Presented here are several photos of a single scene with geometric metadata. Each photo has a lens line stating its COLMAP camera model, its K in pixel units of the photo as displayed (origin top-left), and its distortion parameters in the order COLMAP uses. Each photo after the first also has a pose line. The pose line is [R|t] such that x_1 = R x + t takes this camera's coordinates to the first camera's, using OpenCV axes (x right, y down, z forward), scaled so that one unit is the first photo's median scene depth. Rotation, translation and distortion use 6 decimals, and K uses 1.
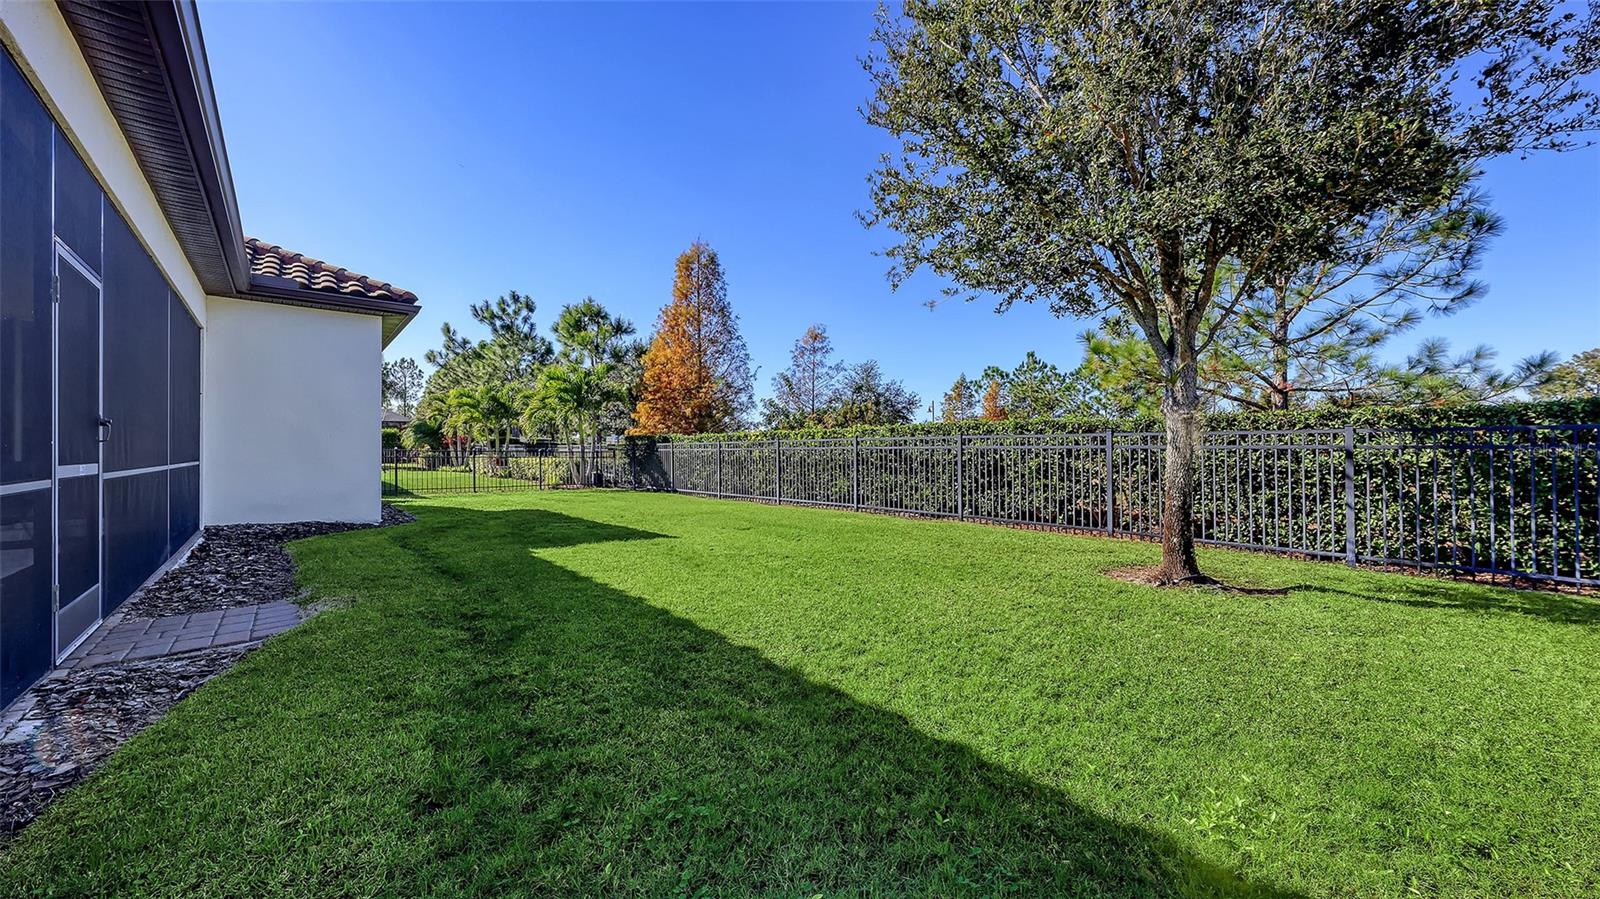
lens RADIAL K [[553.9, 0, 800.0], [0, 553.9, 449.5], [0, 0, 1]] dist [-0.000076, -0.000003]
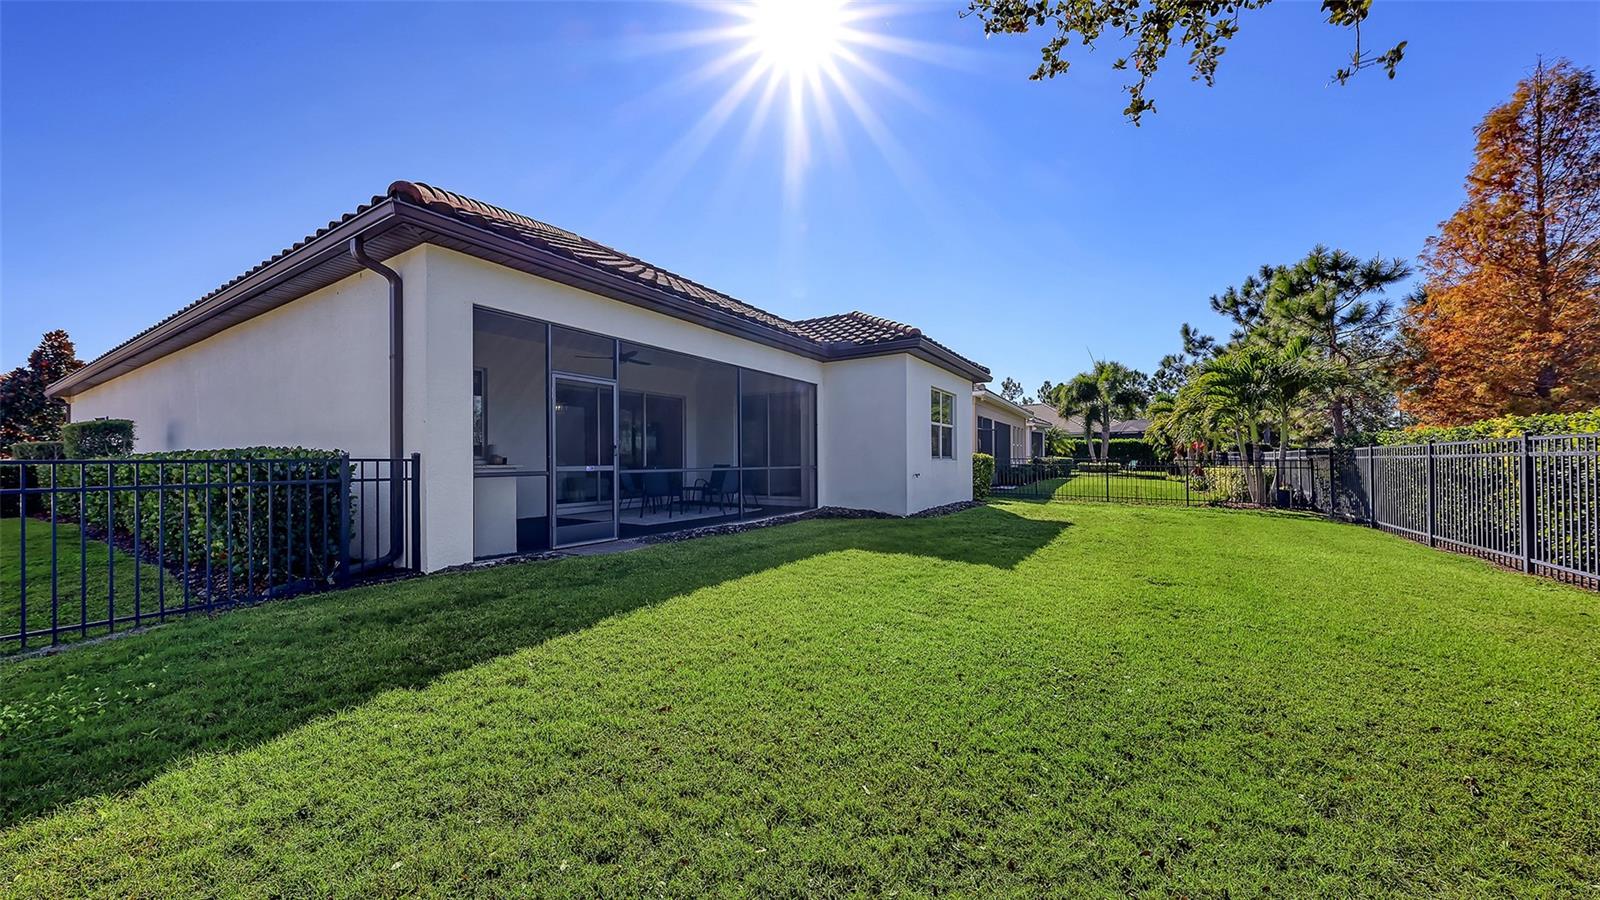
lens RADIAL K [[559.9, 0, 800.1], [0, 559.9, 457.6], [0, 0, 1]] dist [0.000084, -0.000011]
pose [[0.267064, -0.004787, -0.963667, 0.137050], [0.002807, 0.999987, -0.004190, 0.000985], [0.963675, -0.001586, 0.267074, 0.151941]]
